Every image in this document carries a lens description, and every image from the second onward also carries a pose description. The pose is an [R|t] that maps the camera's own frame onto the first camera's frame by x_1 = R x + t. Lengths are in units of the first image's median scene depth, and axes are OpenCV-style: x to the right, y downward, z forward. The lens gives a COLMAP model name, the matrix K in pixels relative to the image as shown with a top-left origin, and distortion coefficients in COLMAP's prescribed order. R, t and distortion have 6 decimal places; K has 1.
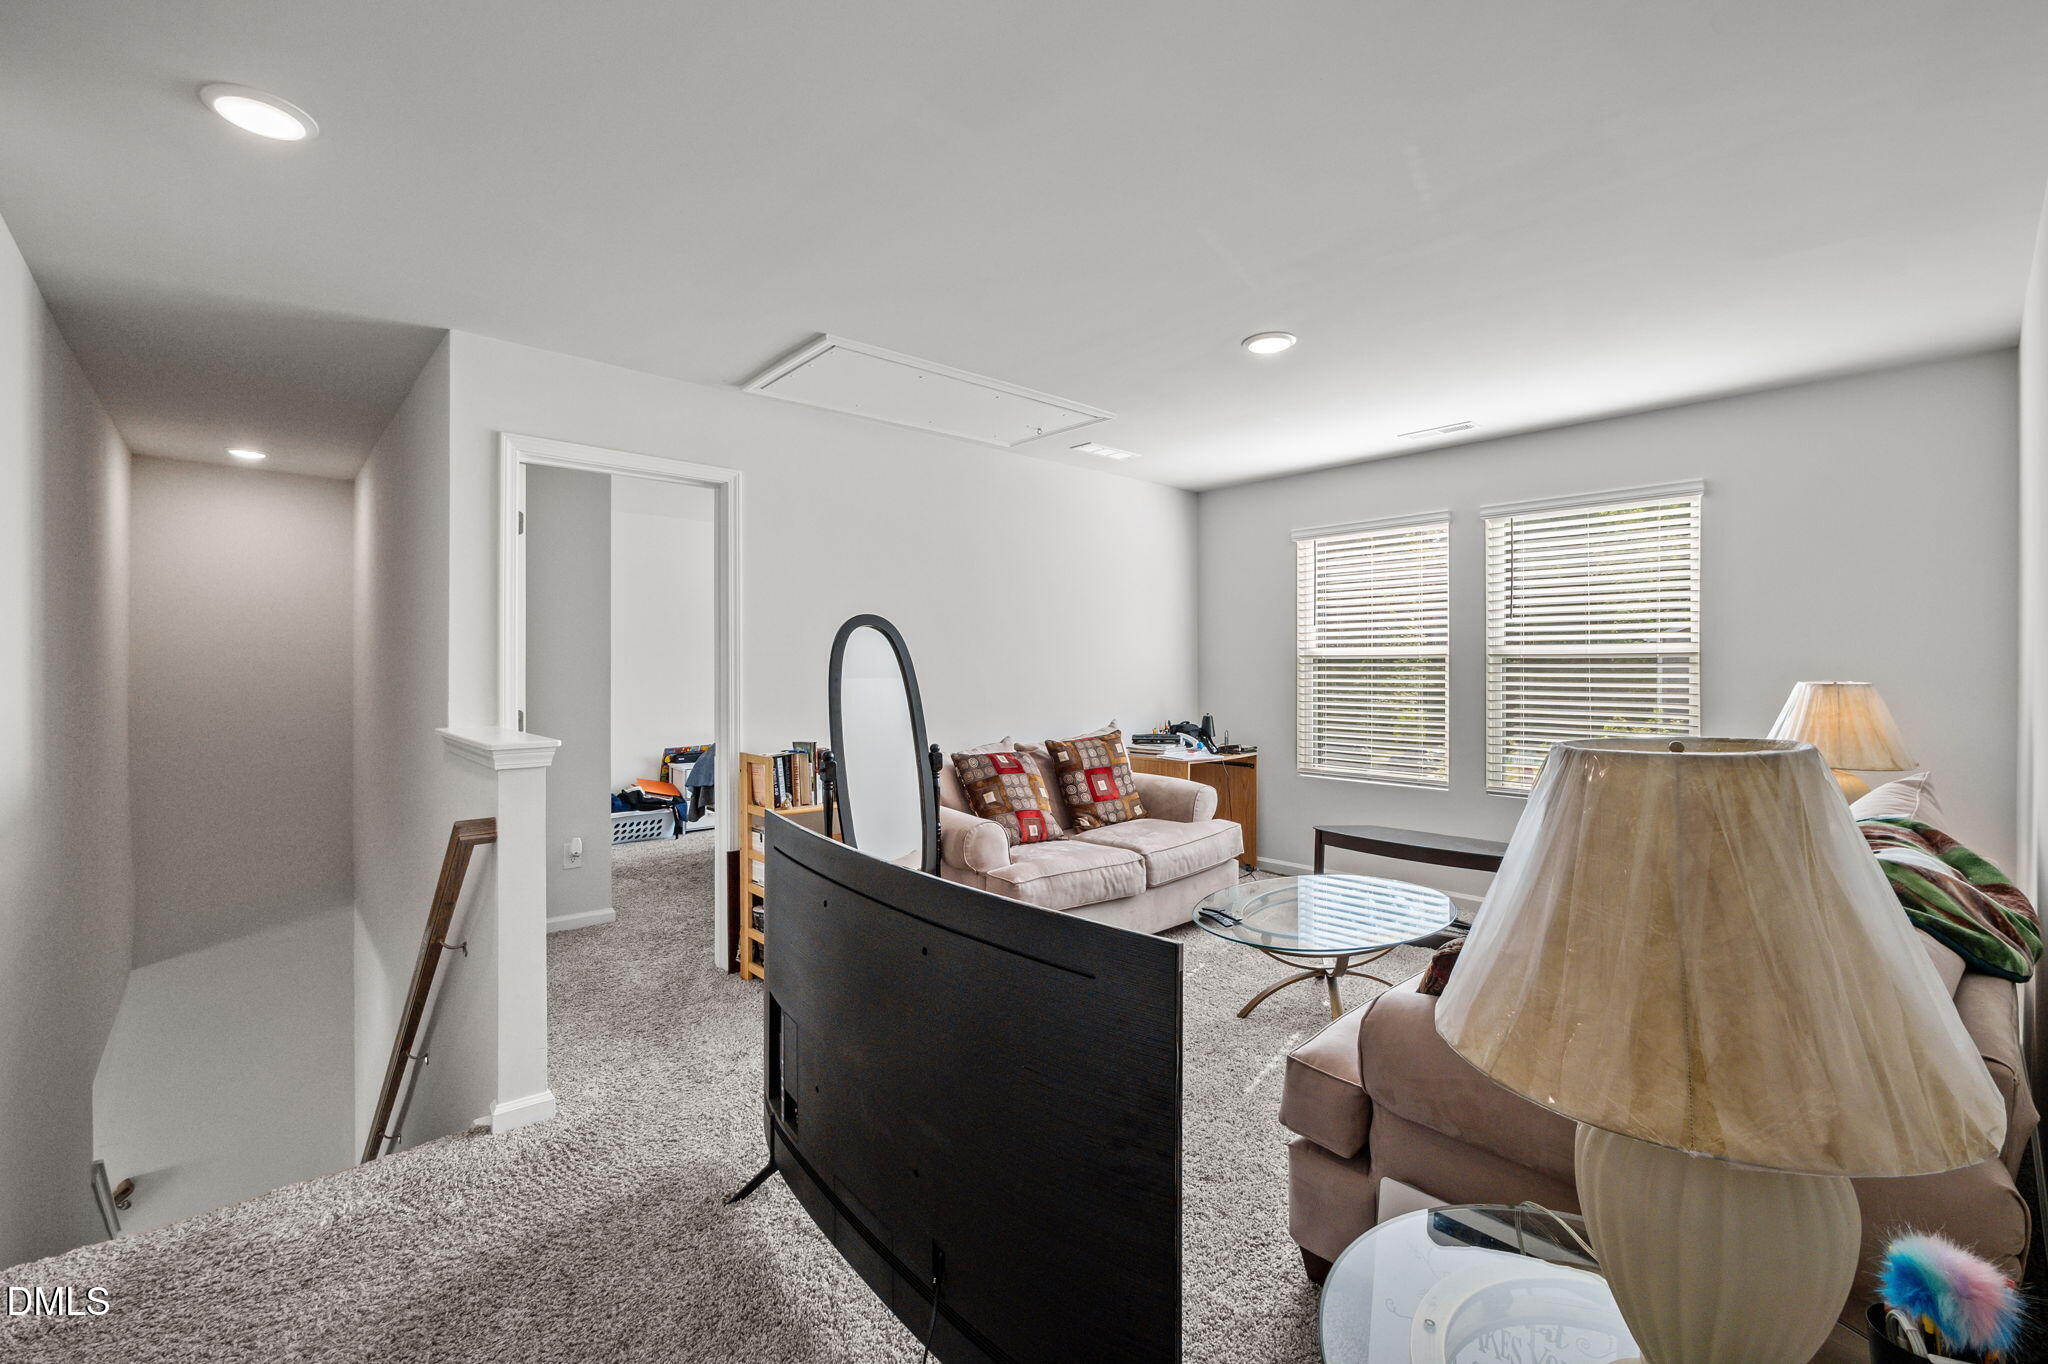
lens RADIAL K [[861.7, 0, 1023.6], [0, 861.7, 677.7], [0, 0, 1]] dist [-0.013902, 0.002697]
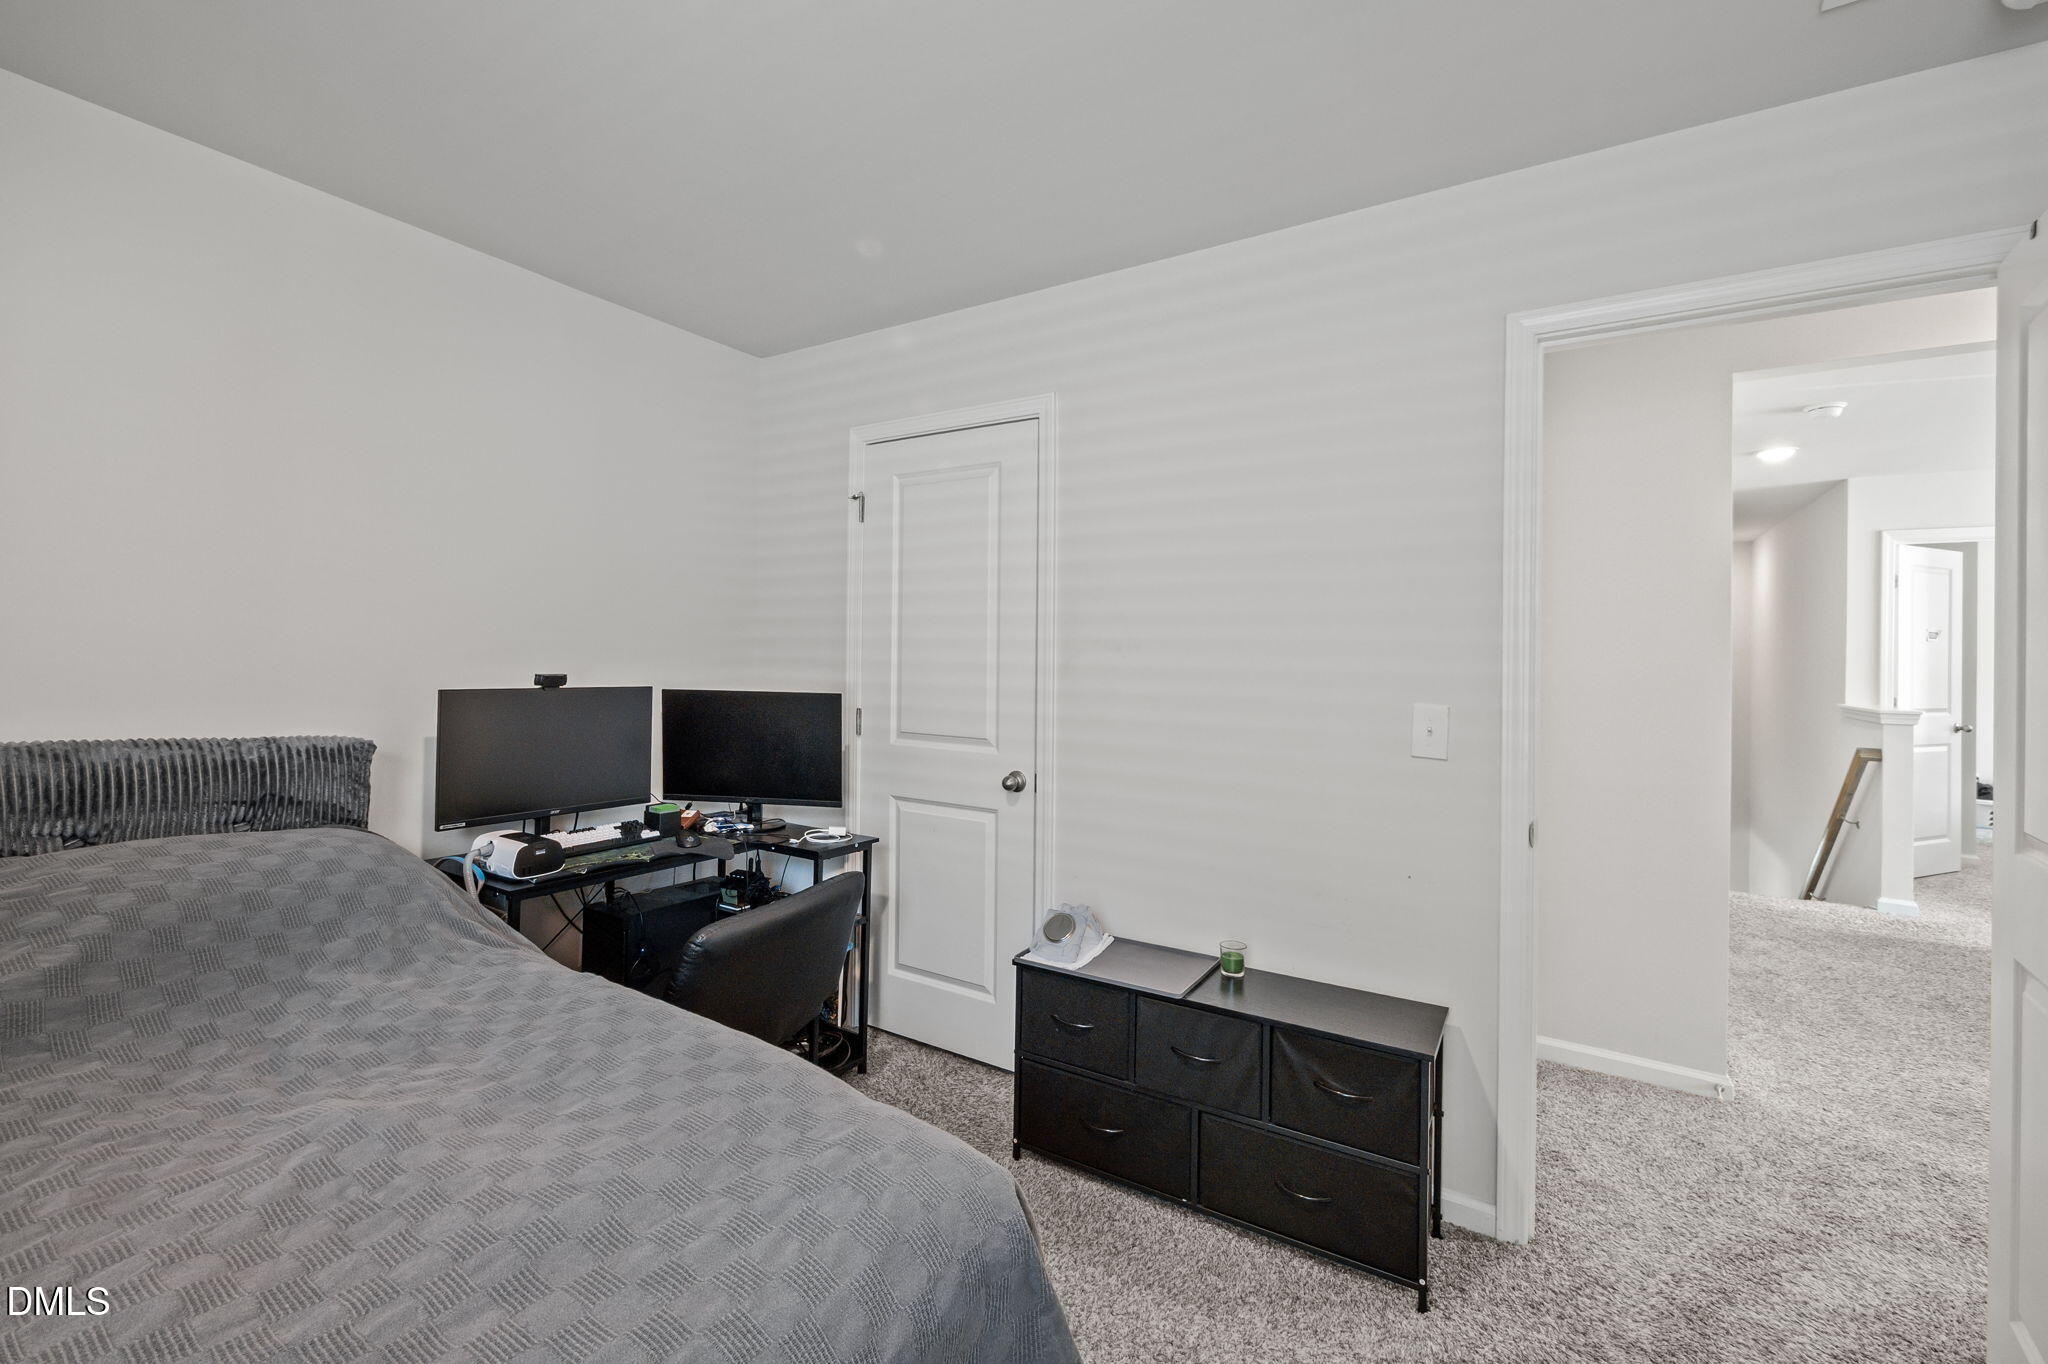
lens RADIAL K [[861.7, 0, 1022.5], [0, 861.7, 663.7], [0, 0, 1]] dist [-0.013902, 0.002697]
pose [[0.253792, -0.002822, -0.967255, 0.705624], [-0.007328, 0.999961, -0.004840, -0.000023], [0.967231, 0.008316, 0.253762, -1.284746]]
